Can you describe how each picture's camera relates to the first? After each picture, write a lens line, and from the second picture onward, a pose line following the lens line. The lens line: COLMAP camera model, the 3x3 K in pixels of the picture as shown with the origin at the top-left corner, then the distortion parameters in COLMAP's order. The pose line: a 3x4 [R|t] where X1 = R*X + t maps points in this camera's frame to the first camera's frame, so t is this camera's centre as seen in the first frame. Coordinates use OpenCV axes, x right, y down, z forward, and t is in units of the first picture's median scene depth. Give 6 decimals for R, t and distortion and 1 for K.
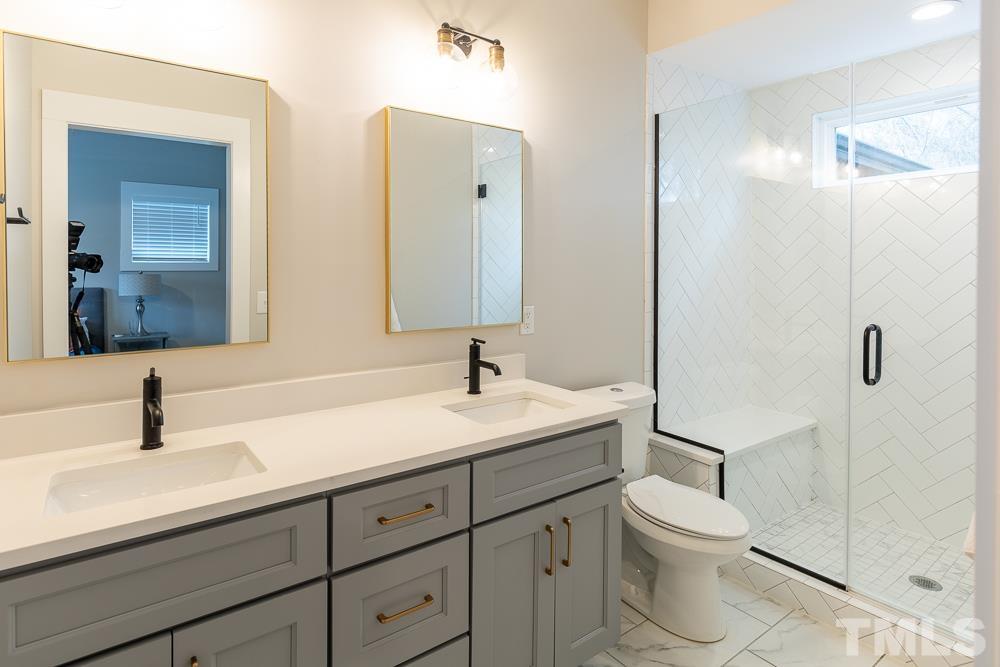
lens RADIAL K [[546.5, 0, 499.6], [0, 546.5, 262.6], [0, 0, 1]] dist [0.003230, -0.000319]
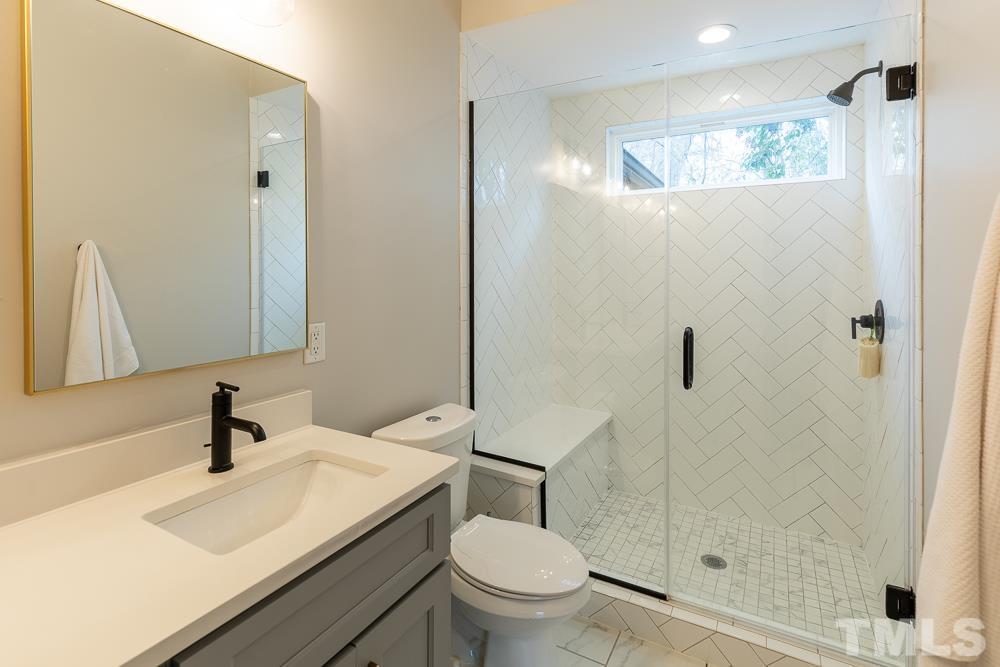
lens RADIAL K [[473.0, 0, 505.6], [0, 473.0, 280.8], [0, 0, 1]] dist [0.000618, -0.000270]
pose [[0.919026, -0.009908, 0.394073, 0.032978], [-0.001571, 0.999584, 0.028796, 0.003289], [-0.394194, -0.027083, 0.918628, 0.288560]]
